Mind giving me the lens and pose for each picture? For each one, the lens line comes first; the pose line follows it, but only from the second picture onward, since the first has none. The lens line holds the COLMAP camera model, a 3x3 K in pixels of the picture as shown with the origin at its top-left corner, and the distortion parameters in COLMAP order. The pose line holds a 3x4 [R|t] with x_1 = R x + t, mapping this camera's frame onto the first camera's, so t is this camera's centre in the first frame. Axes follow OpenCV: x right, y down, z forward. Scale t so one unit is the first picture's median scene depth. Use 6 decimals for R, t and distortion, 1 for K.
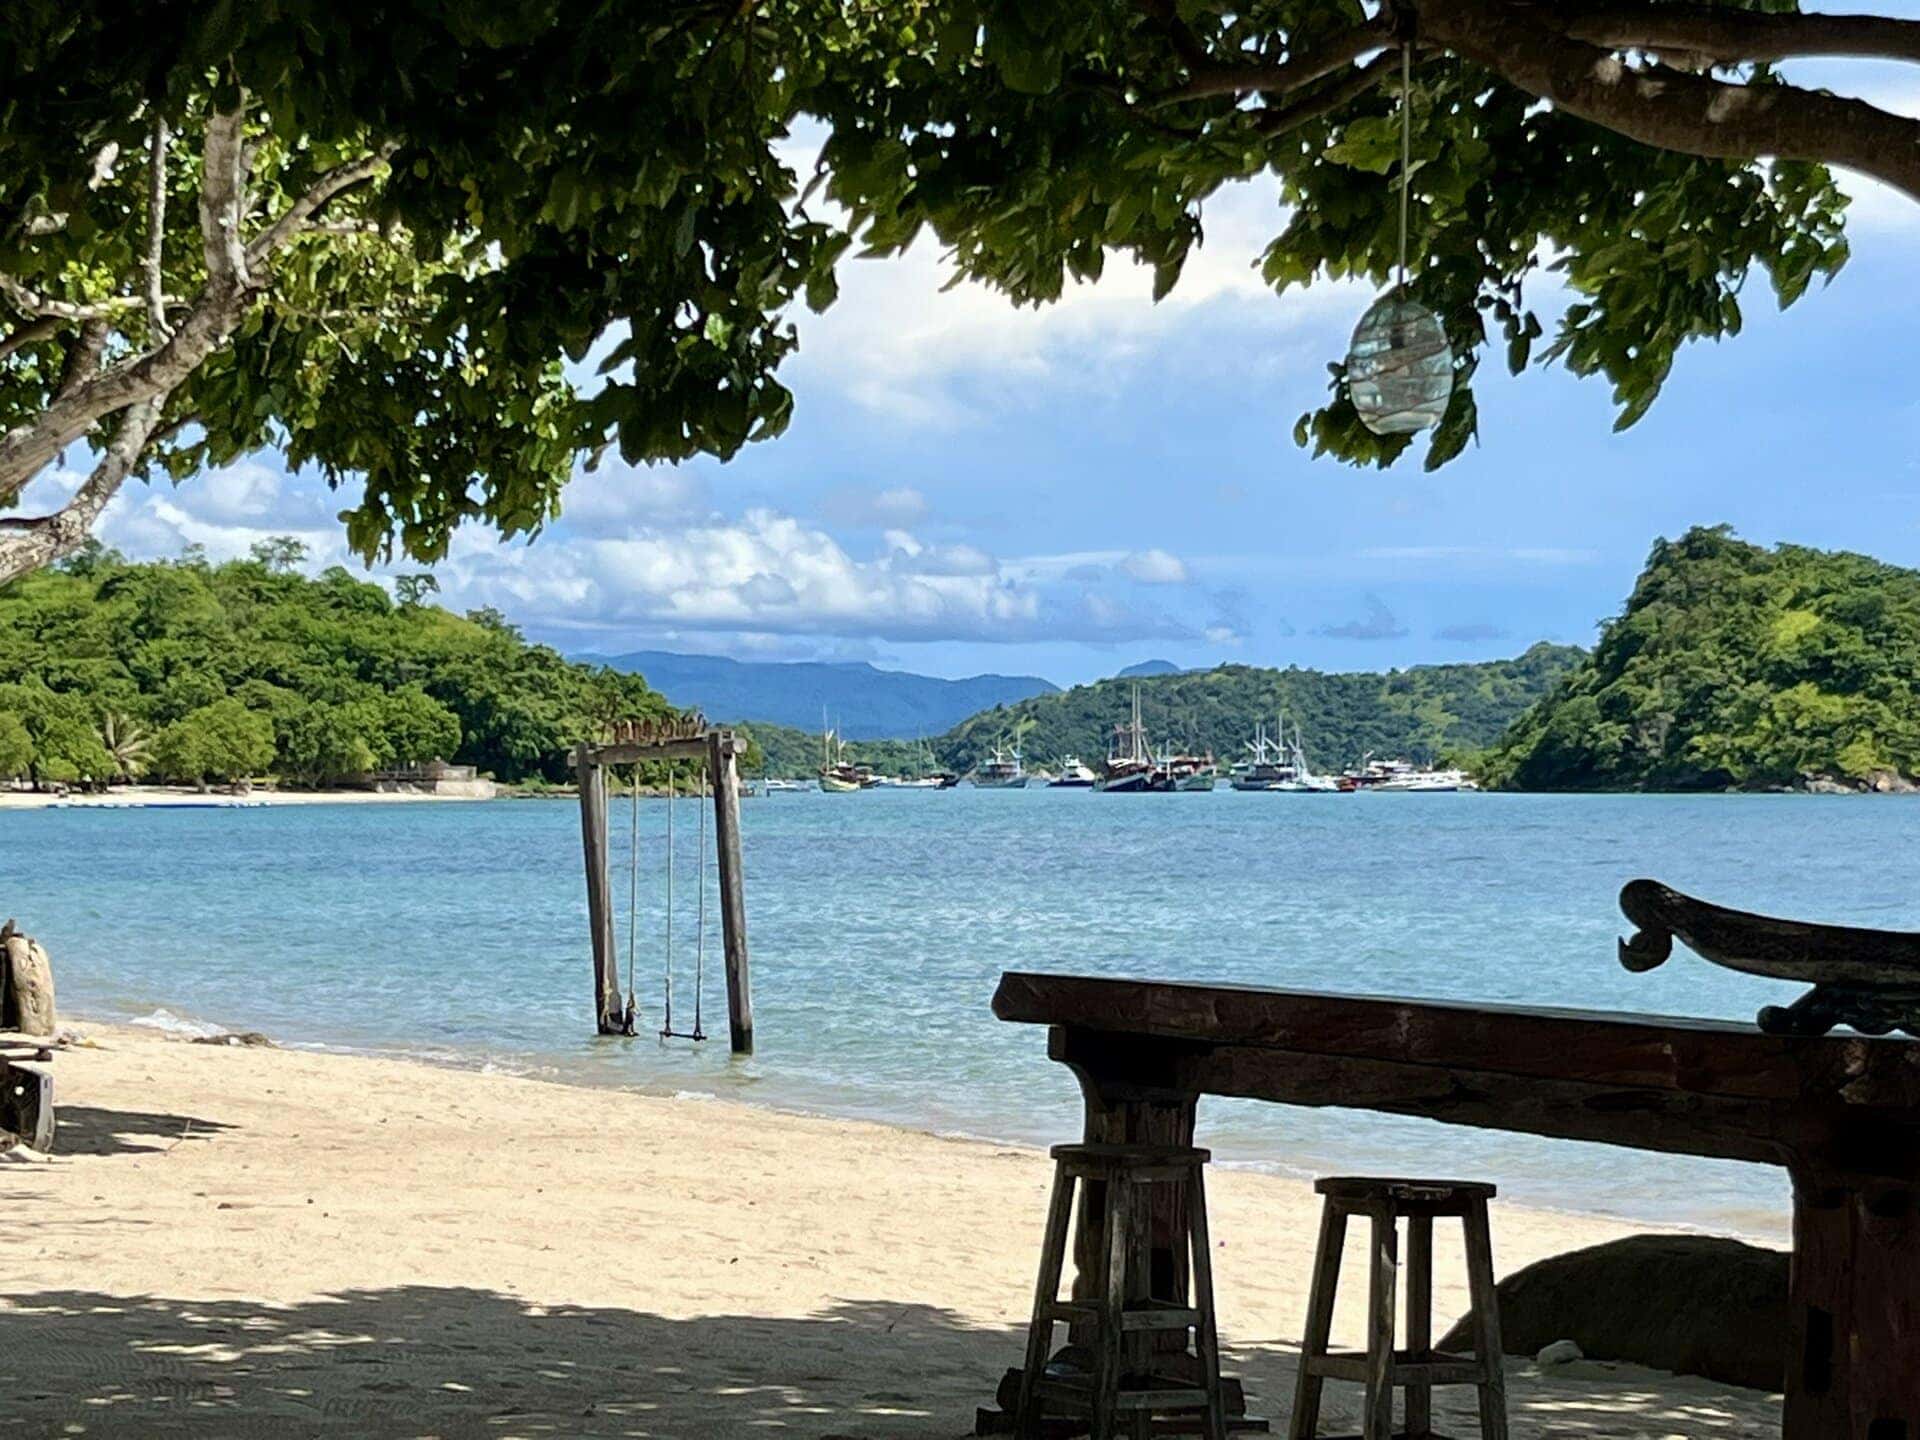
lens RADIAL K [[4382.4, 0, 960.0], [0, 4382.4, 720.0], [0, 0, 1]] dist [0.054790, 0.315685]
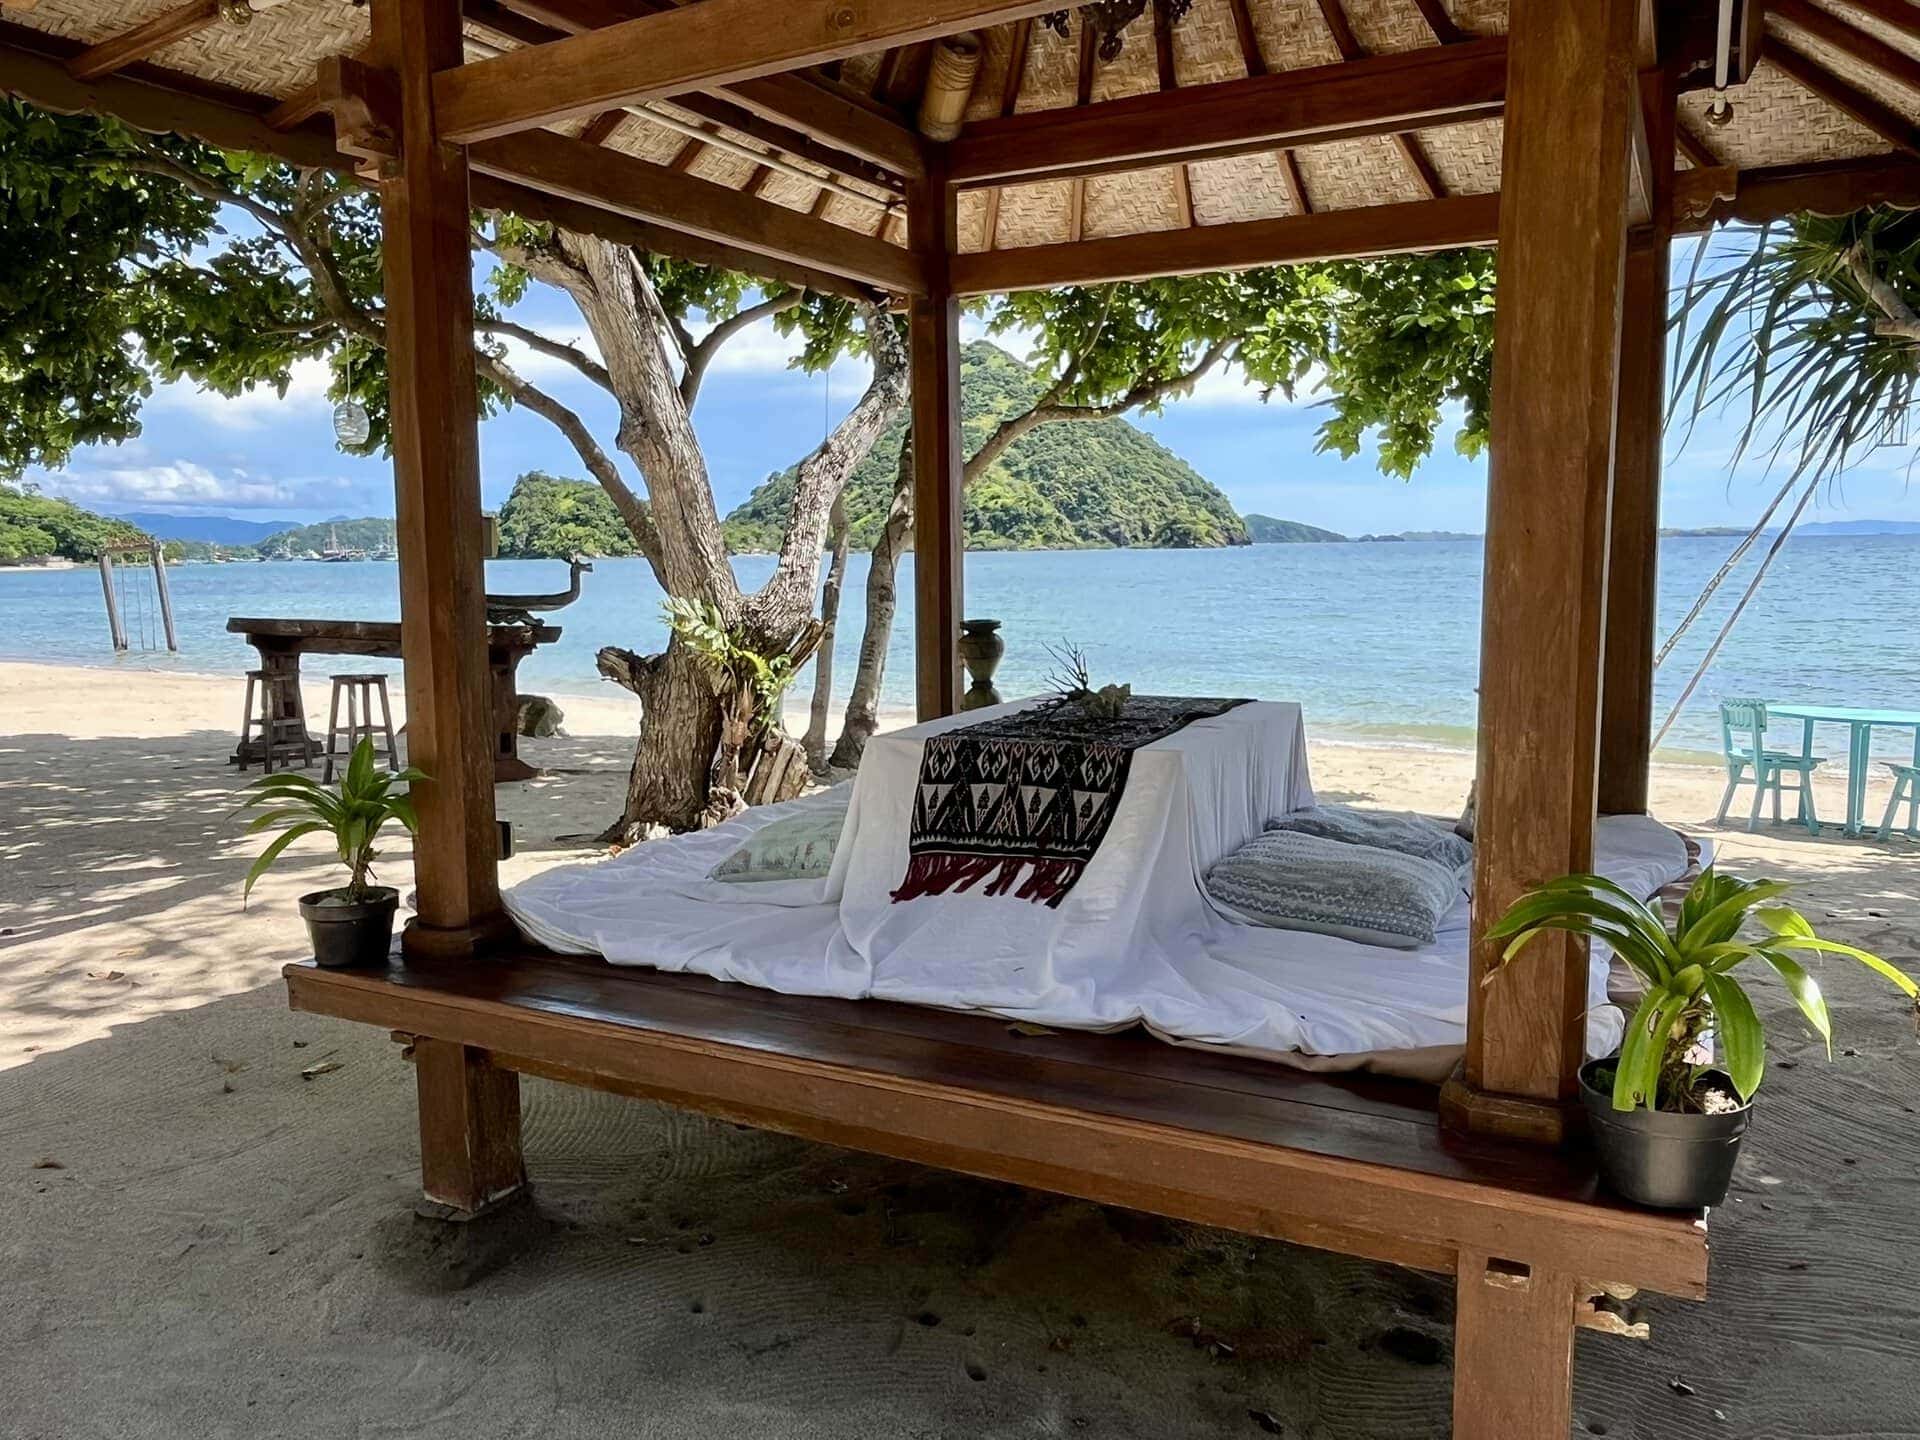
lens RADIAL K [[1403.3, 0, 960.0], [0, 1403.3, 720.0], [0, 0, 1]] dist [-0.004108, -0.005126]
pose [[0.898042, -0.064068, 0.435219, 0.001889], [0.006583, 0.991184, 0.132327, 0.000078], [-0.439860, -0.115970, 0.890547, -0.006087]]
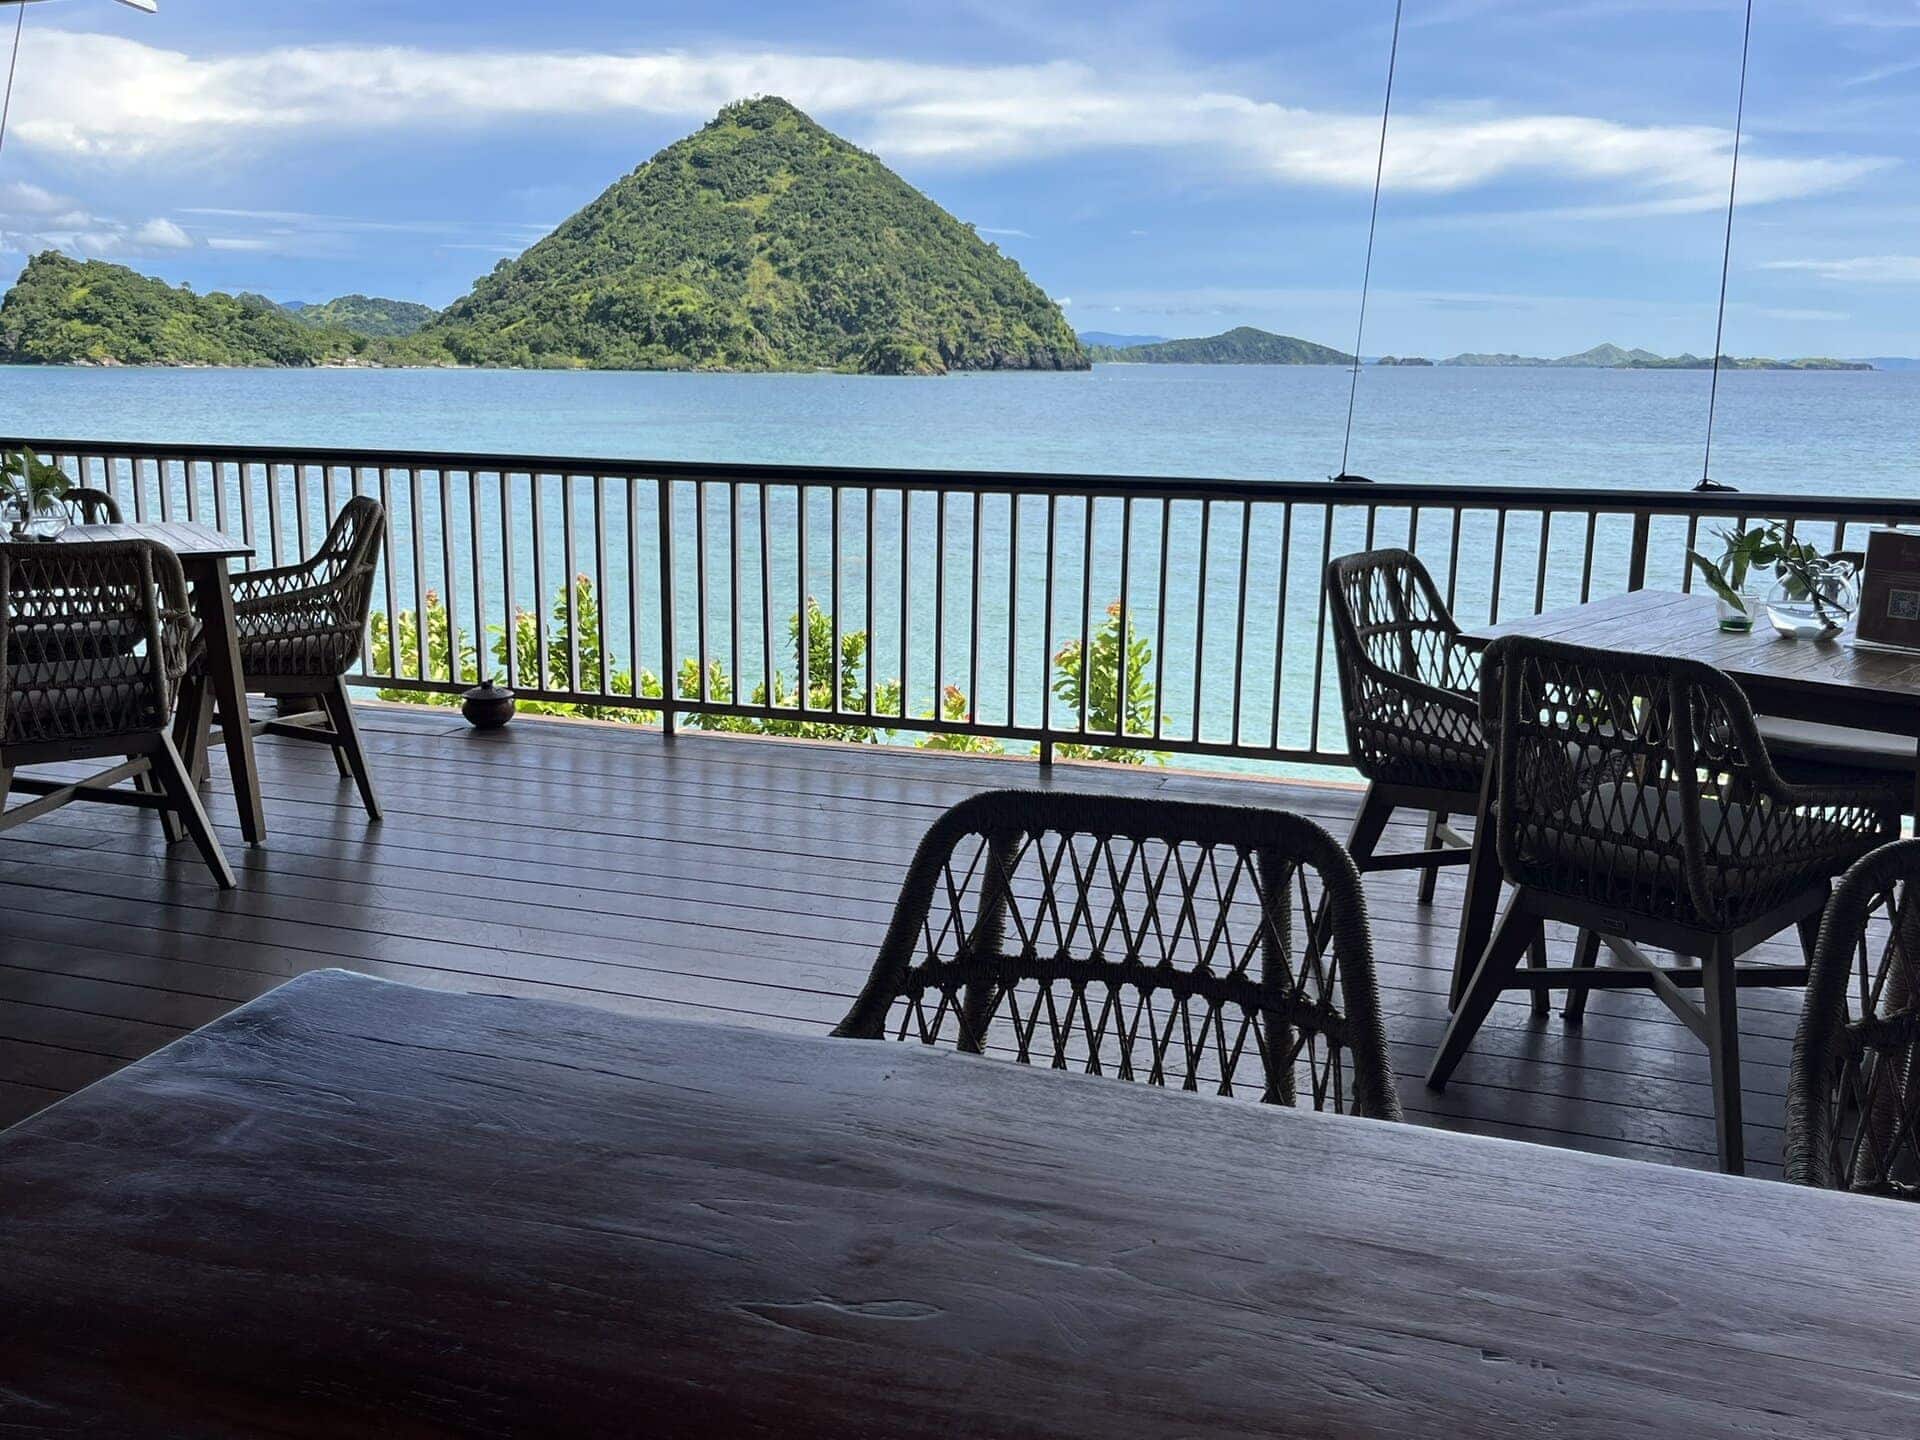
lens RADIAL K [[1735.8, 0, 960.0], [0, 1735.8, 720.0], [0, 0, 1]] dist [0.033479, -0.020466]
pose [[0.901043, -0.074267, 0.427323, 0.206422], [-0.021379, 0.976429, 0.214778, -0.010649], [-0.433202, -0.202660, 0.878217, -0.117979]]
